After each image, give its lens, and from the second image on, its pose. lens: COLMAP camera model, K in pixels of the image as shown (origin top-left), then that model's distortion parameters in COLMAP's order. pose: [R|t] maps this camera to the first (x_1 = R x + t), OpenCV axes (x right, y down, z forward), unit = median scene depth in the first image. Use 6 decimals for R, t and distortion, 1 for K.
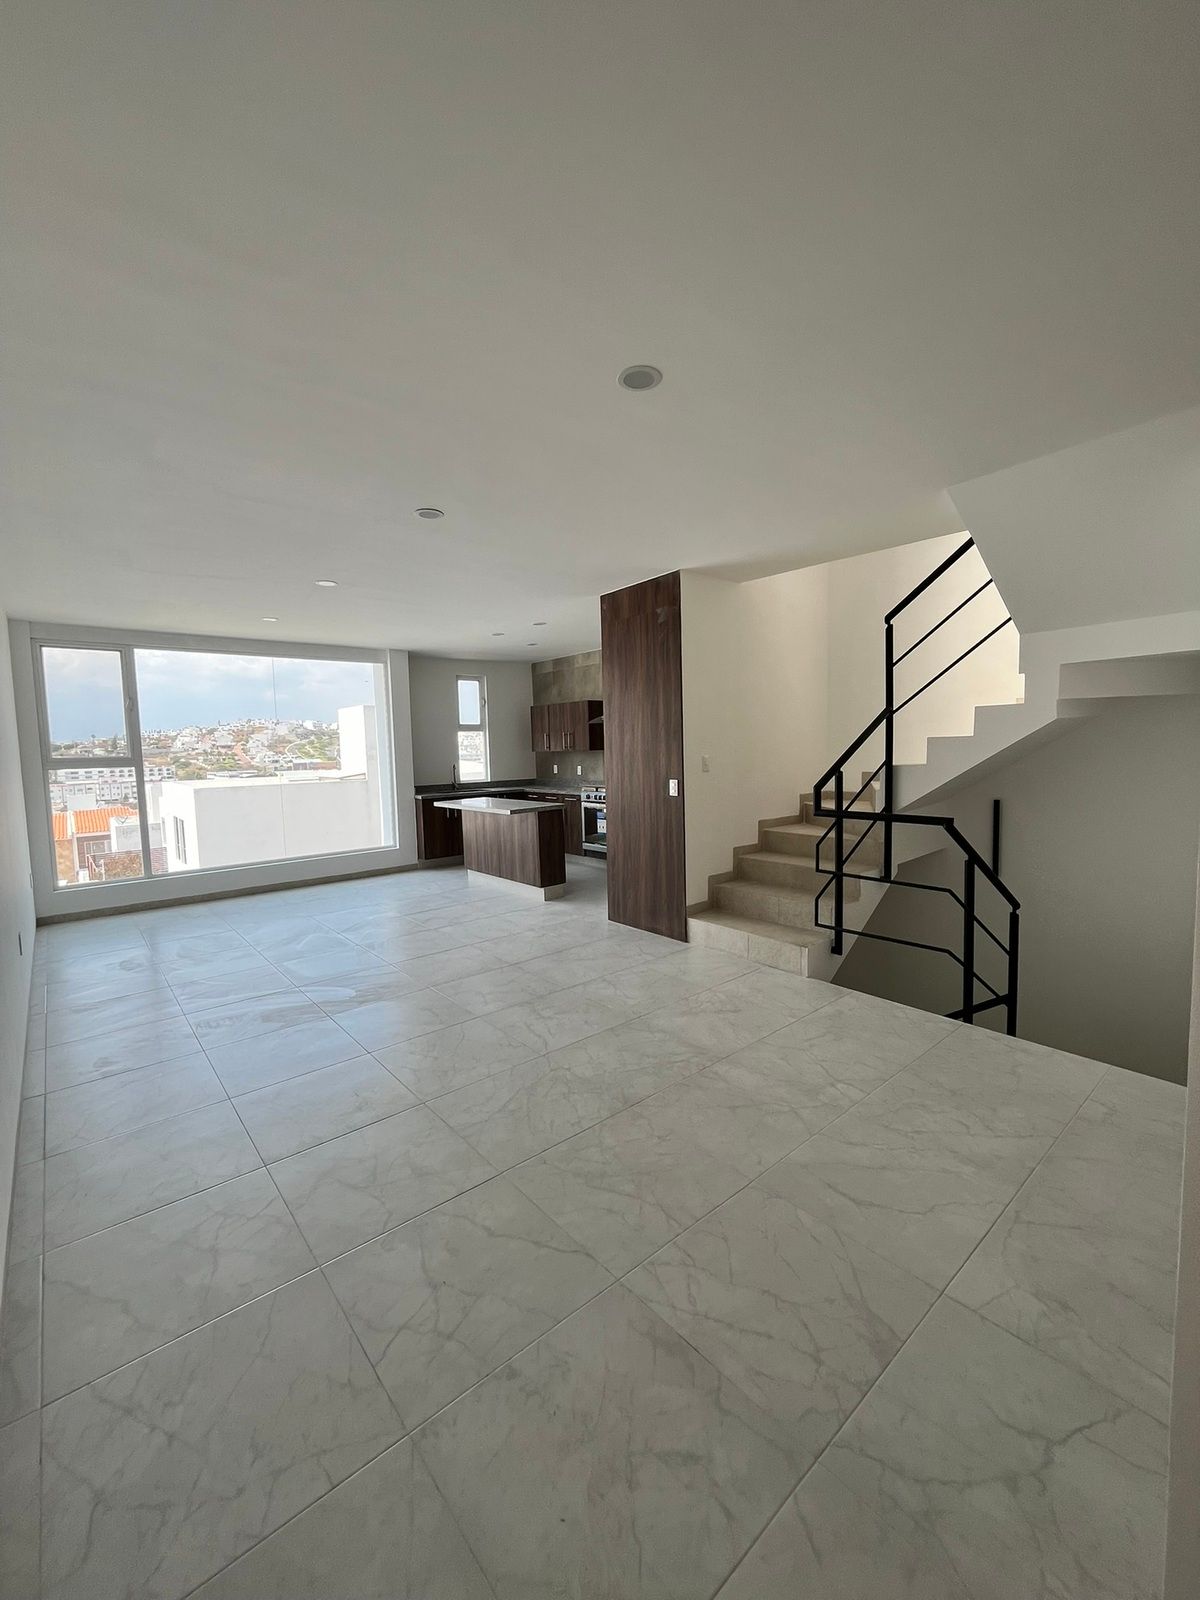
lens RADIAL K [[645.0, 0, 595.9], [0, 645.0, 796.3], [0, 0, 1]] dist [-0.002162, -0.000369]
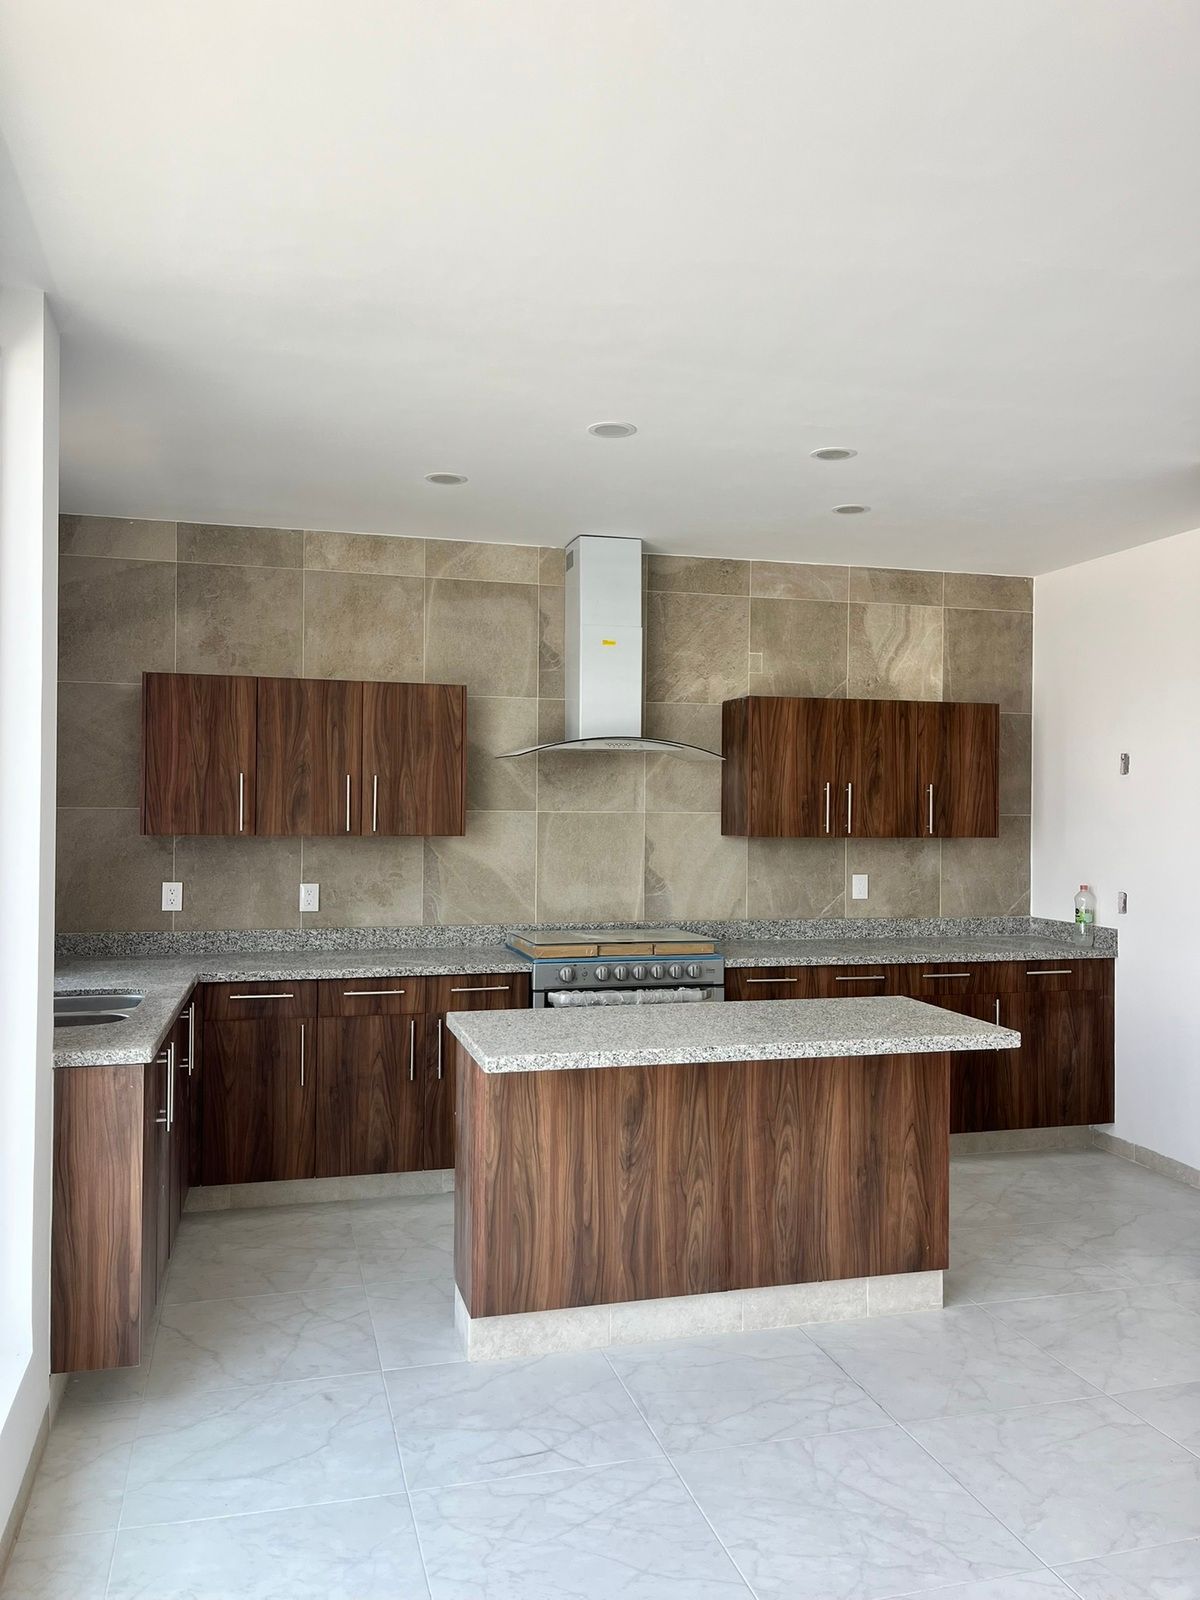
lens RADIAL K [[1222.7, 0, 601.6], [0, 1222.7, 802.2], [0, 0, 1]] dist [-0.002630, -0.000472]
pose [[0.415794, 0.029241, 0.908989, -0.507852], [0.053100, 0.996997, -0.056361, -0.045063], [-0.907907, 0.071702, 0.412993, 0.623058]]
